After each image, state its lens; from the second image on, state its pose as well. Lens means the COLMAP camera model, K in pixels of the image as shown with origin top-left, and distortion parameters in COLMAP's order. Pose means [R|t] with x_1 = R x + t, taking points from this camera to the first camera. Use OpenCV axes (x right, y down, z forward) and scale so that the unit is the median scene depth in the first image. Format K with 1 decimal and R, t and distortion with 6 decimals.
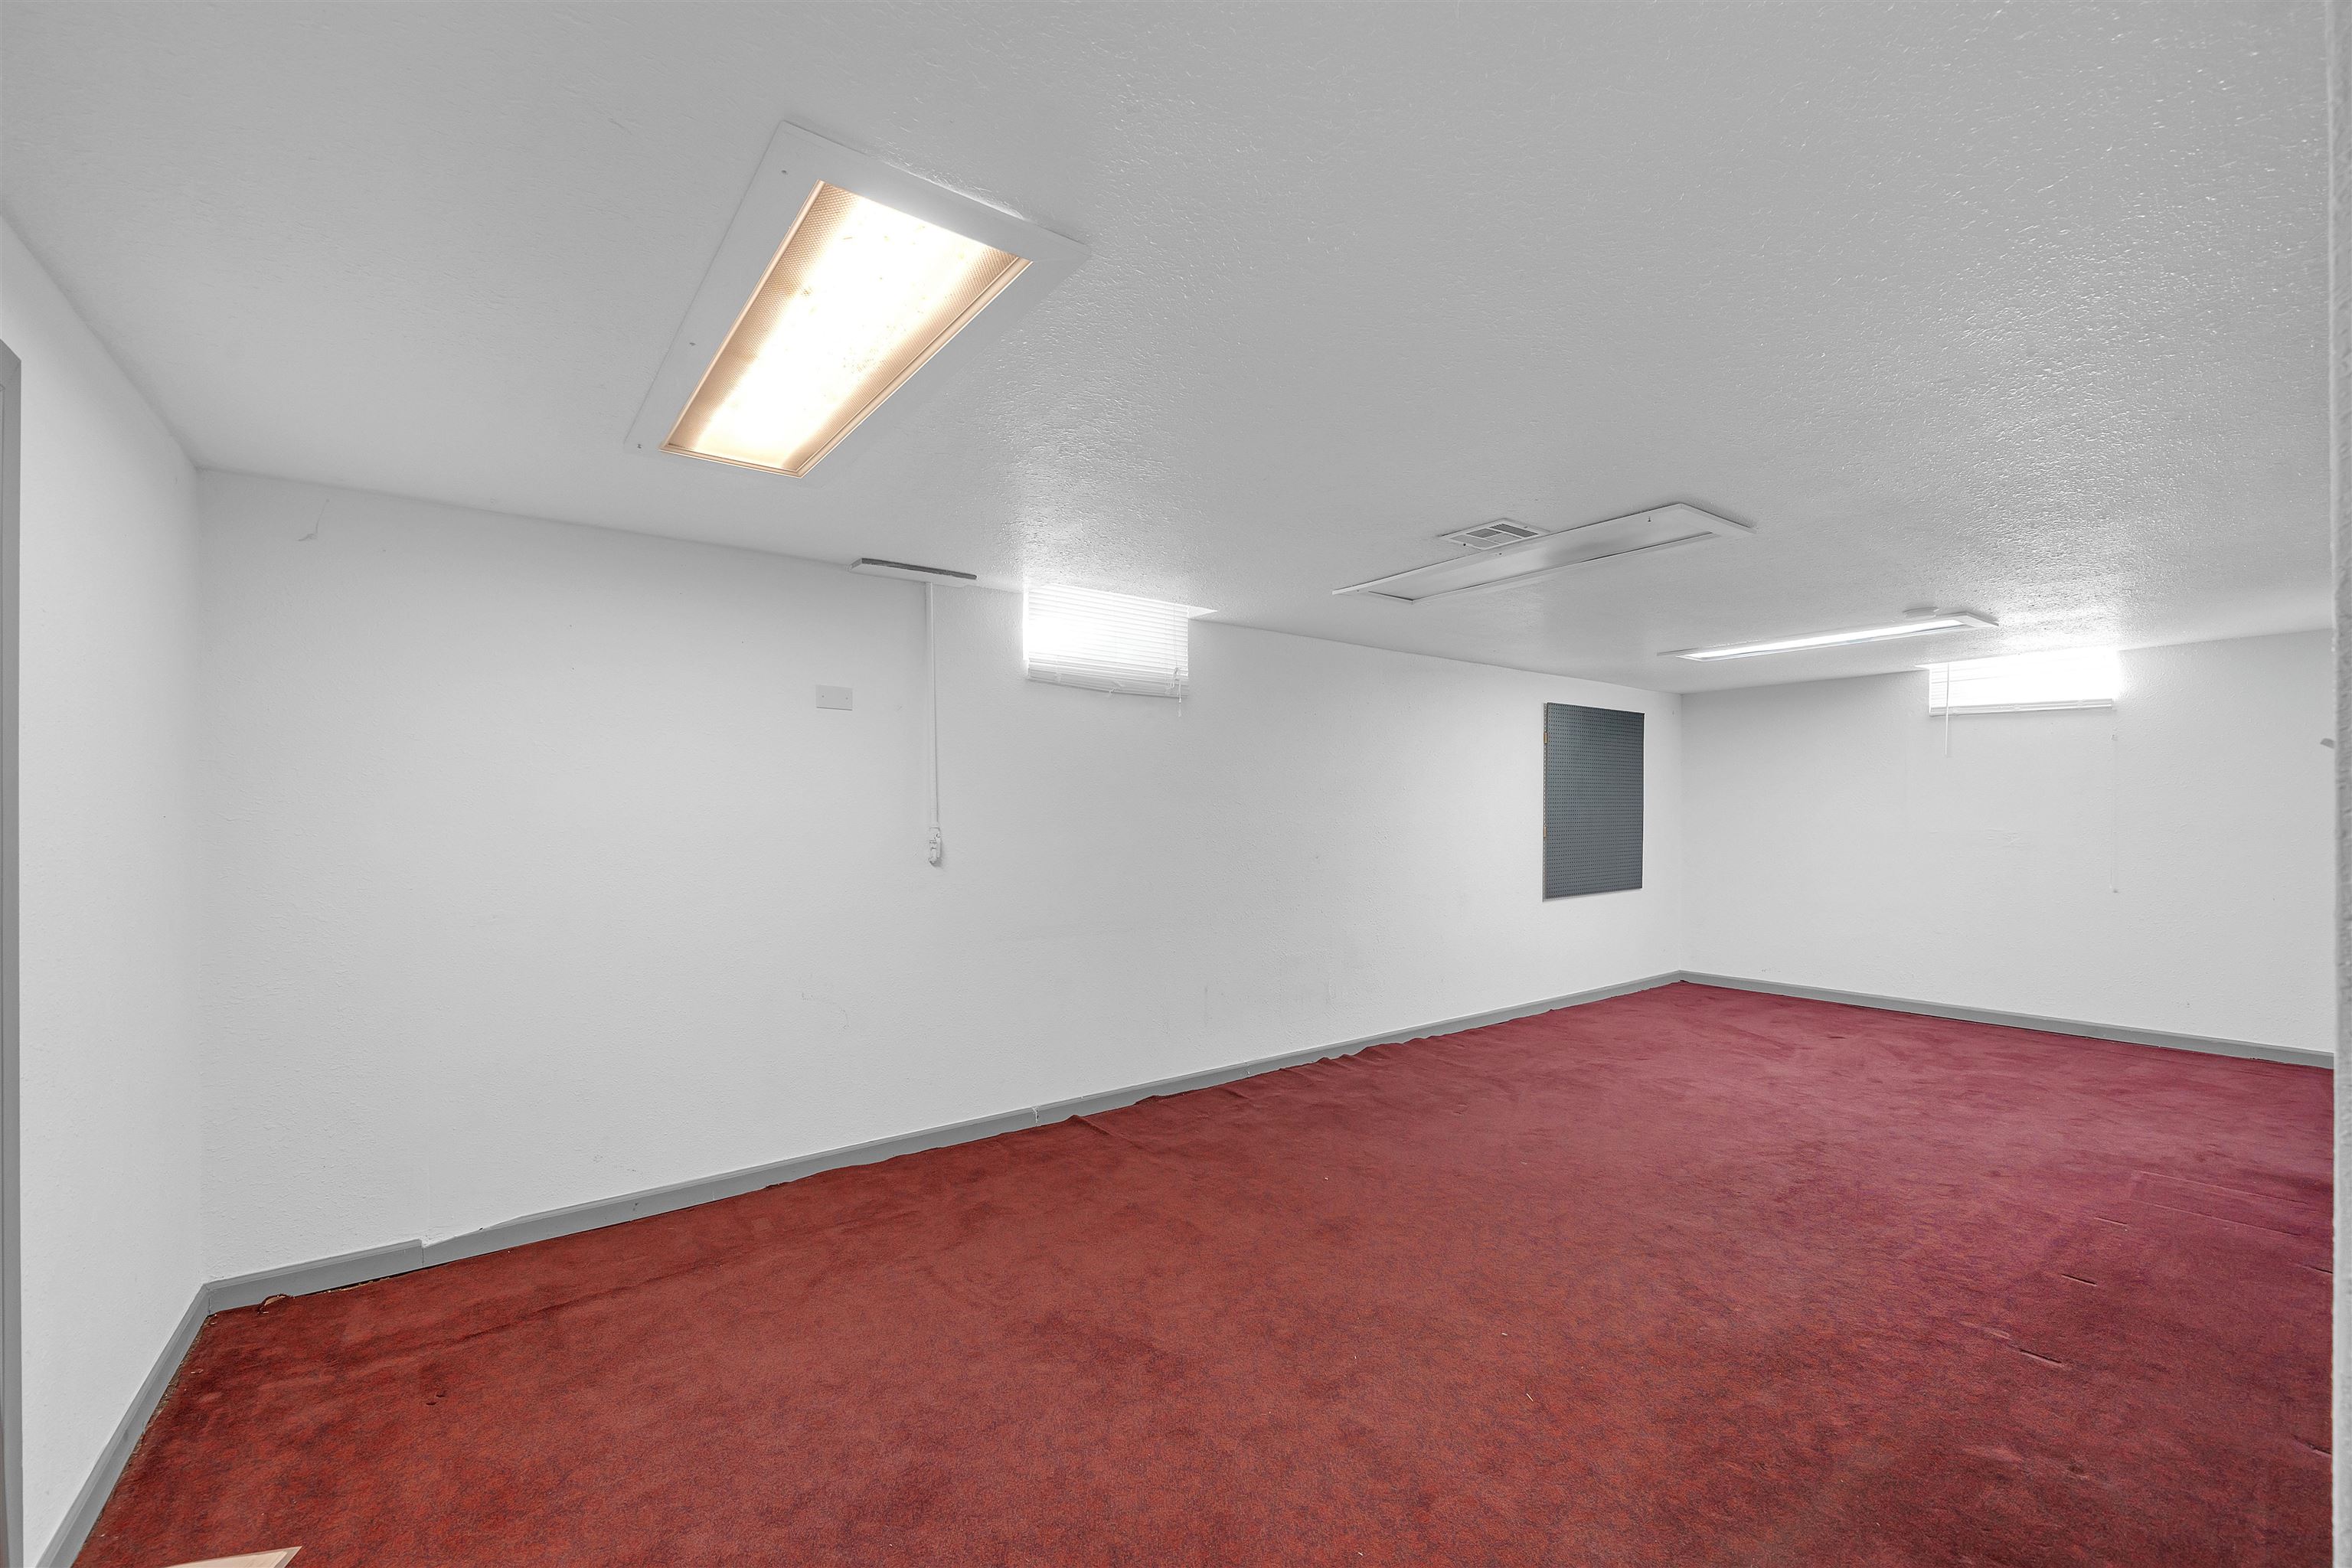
lens RADIAL K [[941.1, 0, 1150.7], [0, 941.1, 832.3], [0, 0, 1]] dist [-0.001241, -0.000168]
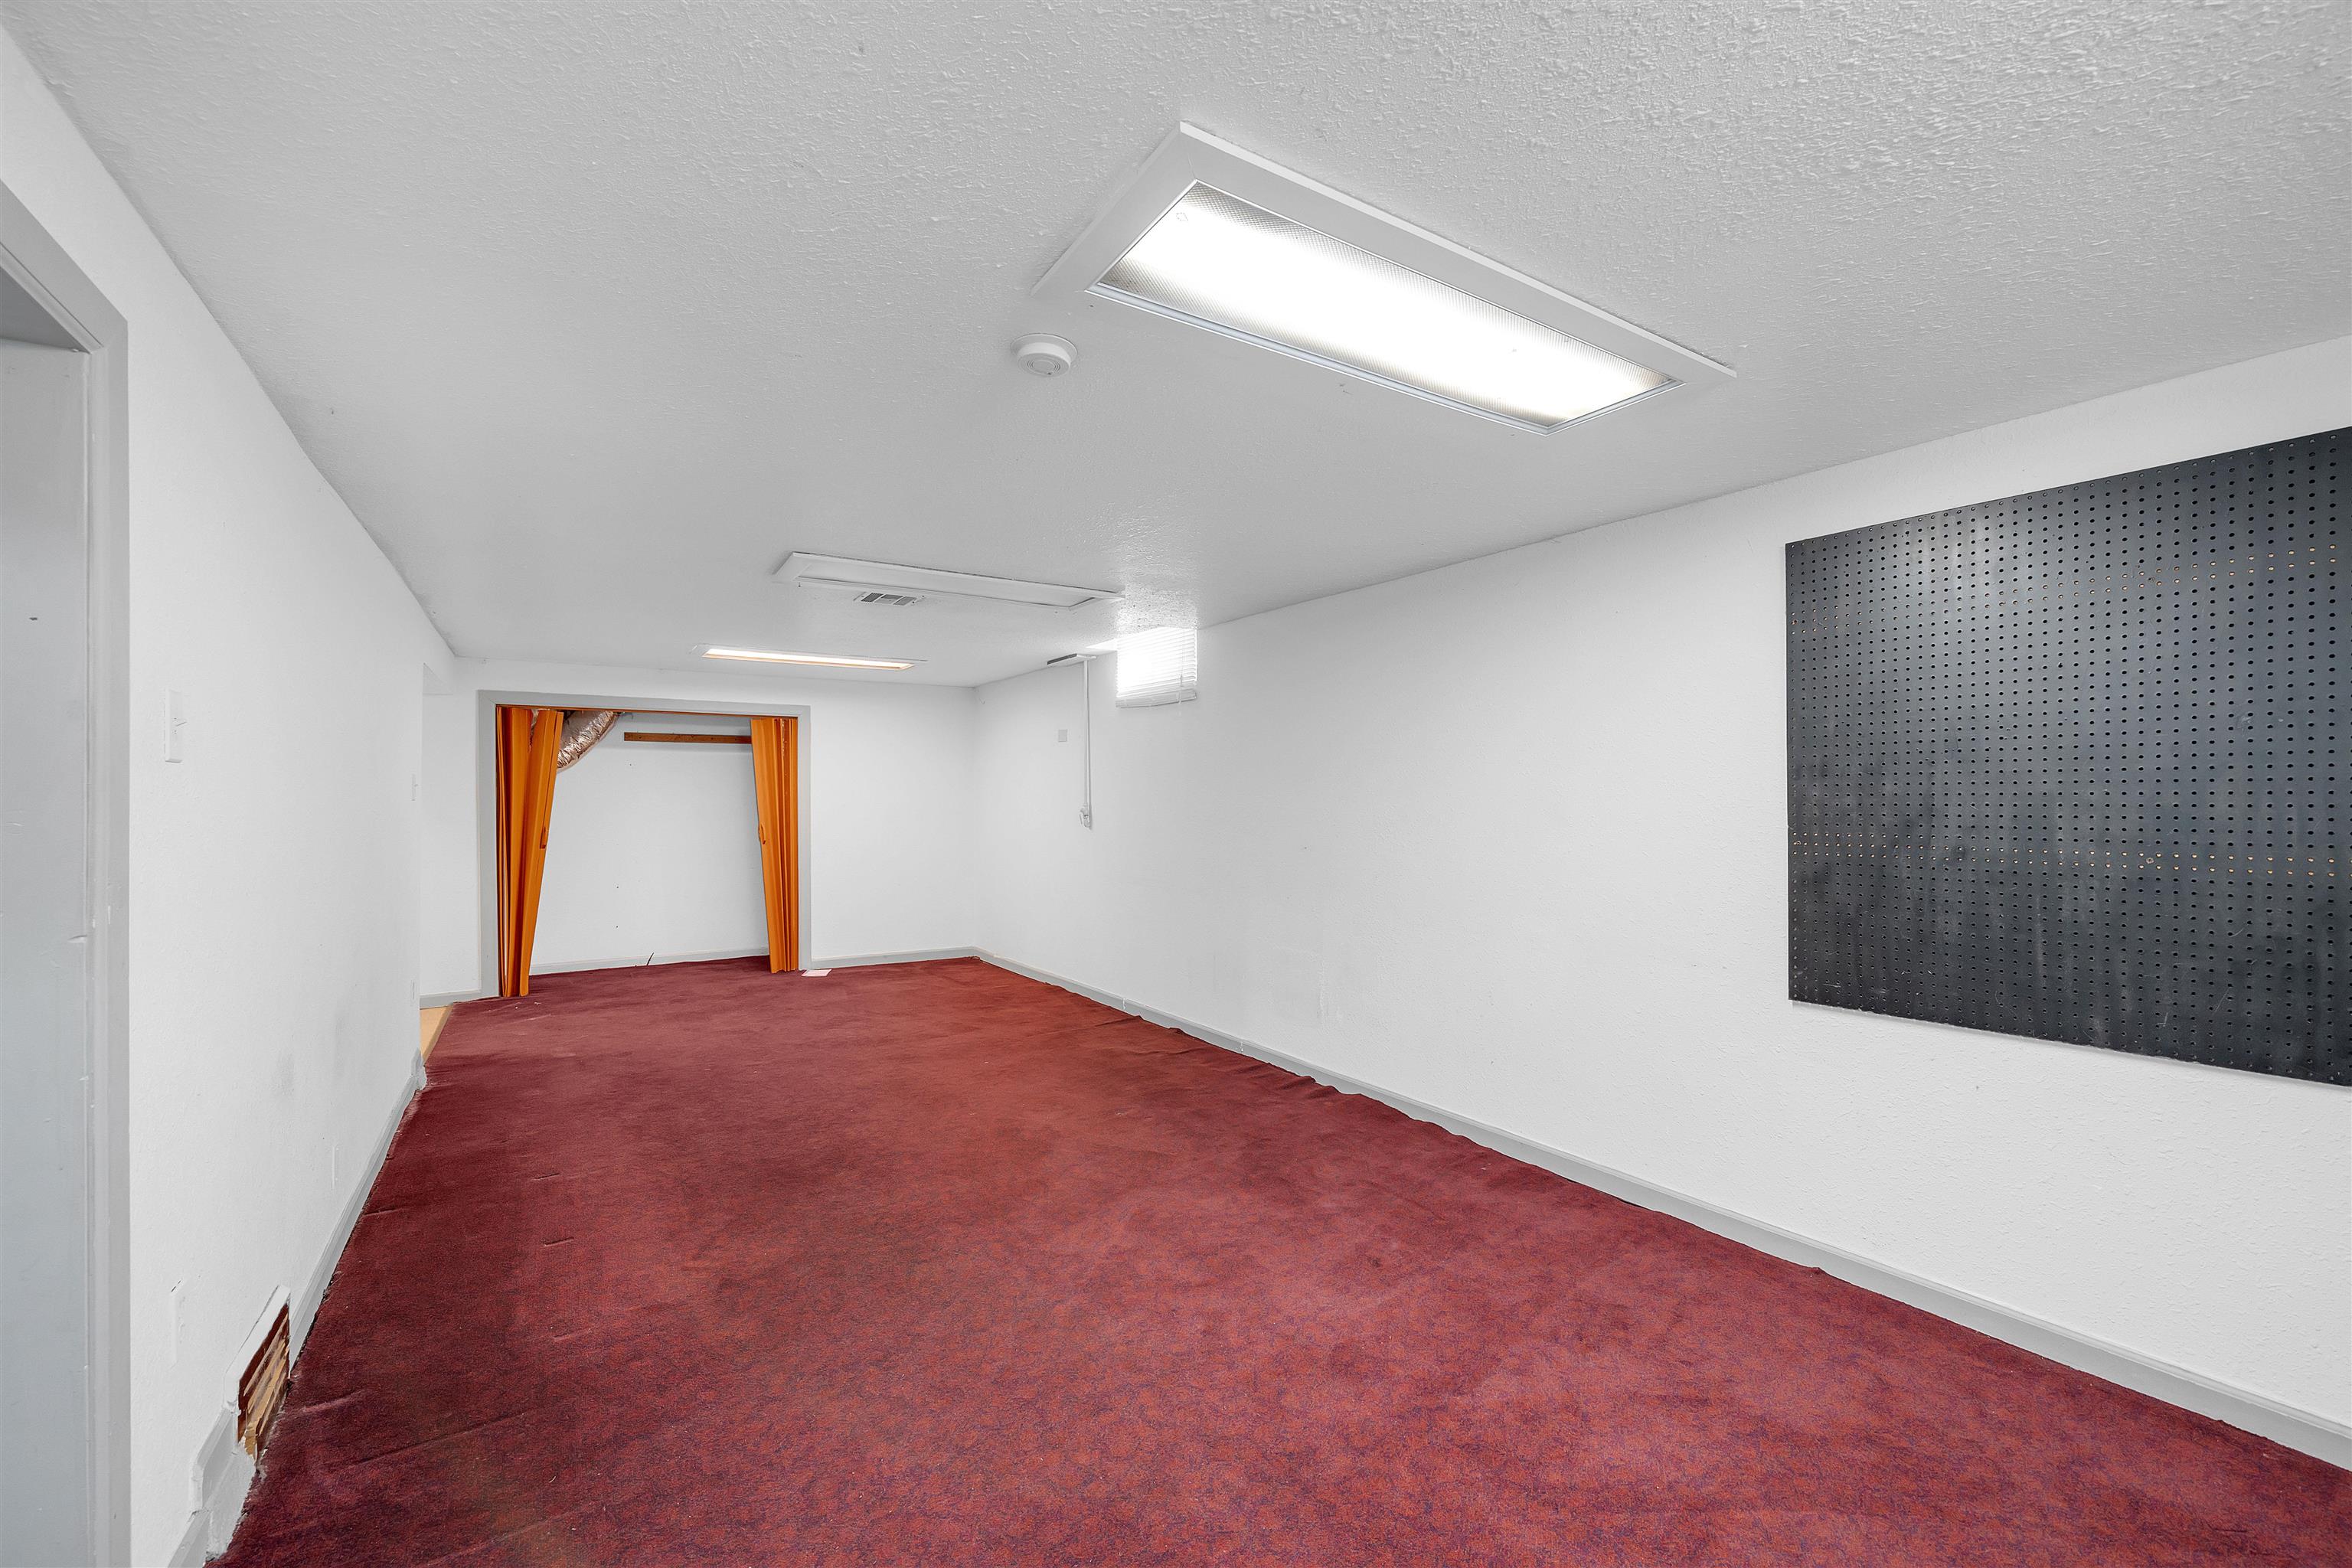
lens RADIAL K [[946.7, 0, 1174.8], [0, 946.7, 800.3], [0, 0, 1]] dist [-0.005090, 0.000216]
pose [[-0.057498, 0.007539, -0.998317, 1.129568], [-0.015859, 0.999838, 0.008464, -0.023076], [0.998220, 0.016319, -0.057369, 0.978143]]
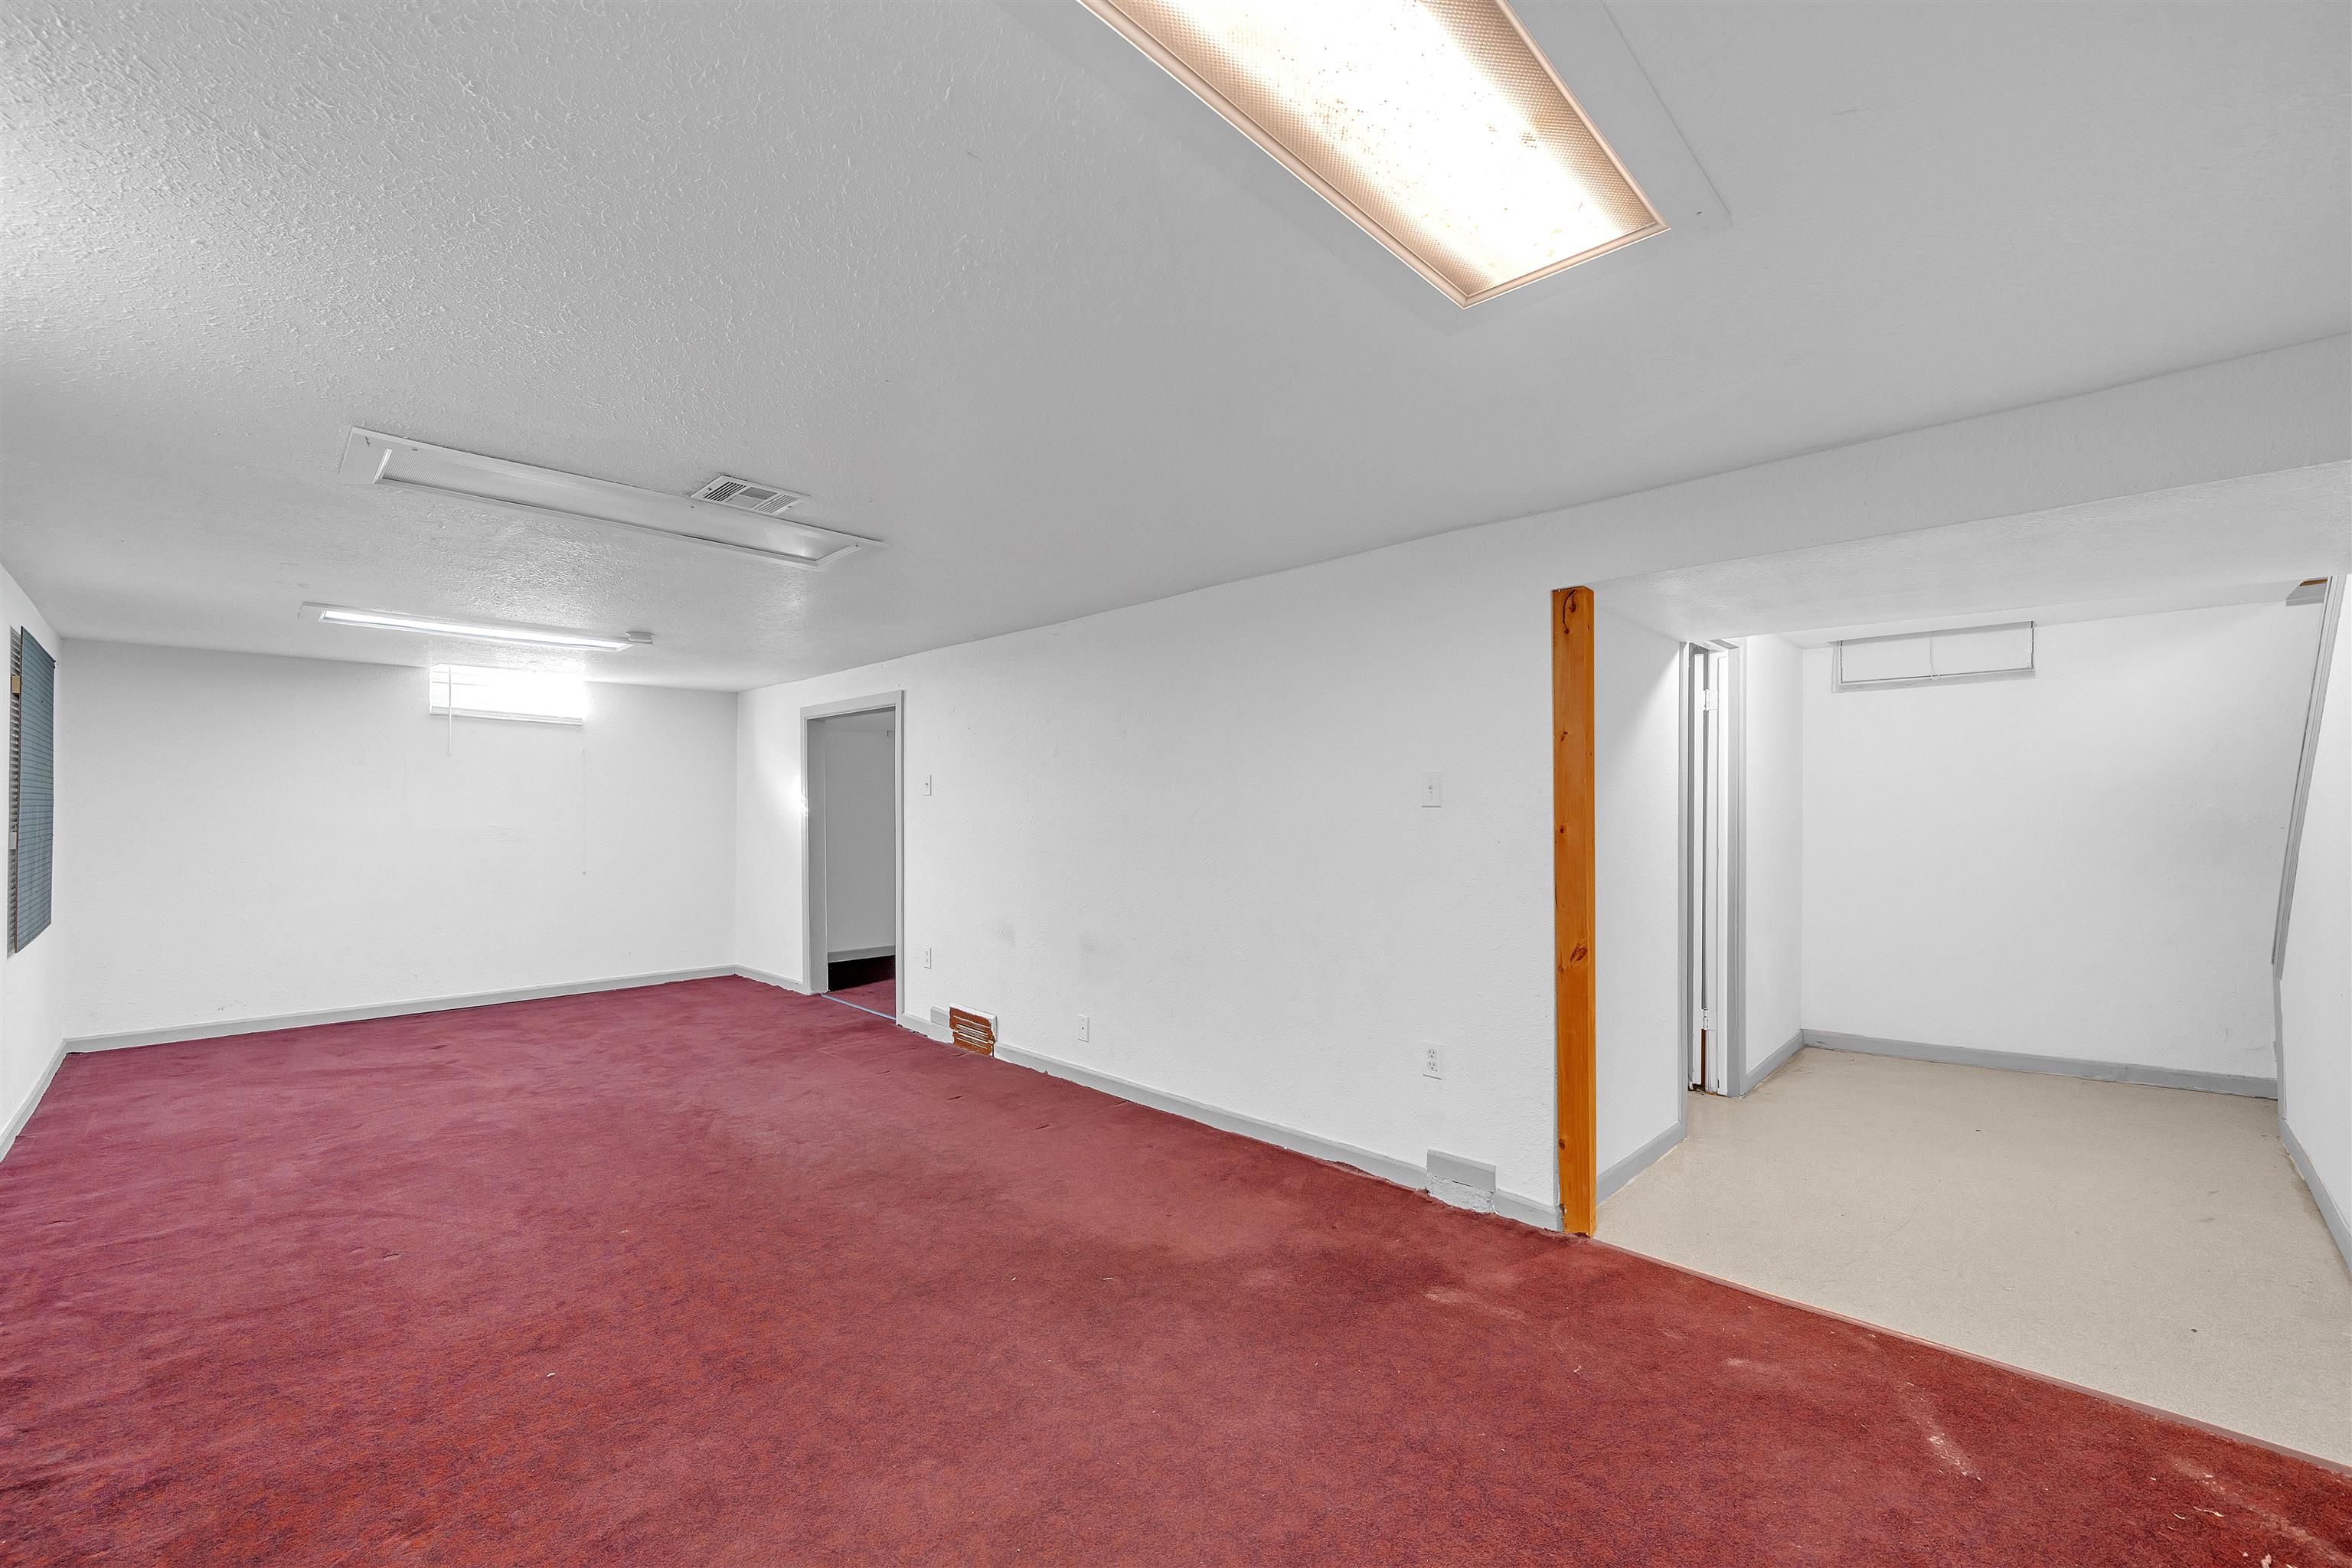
lens RADIAL K [[941.1, 0, 1165.5], [0, 941.1, 798.1], [0, 0, 1]] dist [-0.001241, -0.000168]
pose [[-0.144216, 0.015132, 0.989430, -0.373295], [0.021516, 0.999695, -0.012153, -0.005867], [-0.989312, 0.019536, -0.144498, 0.486050]]
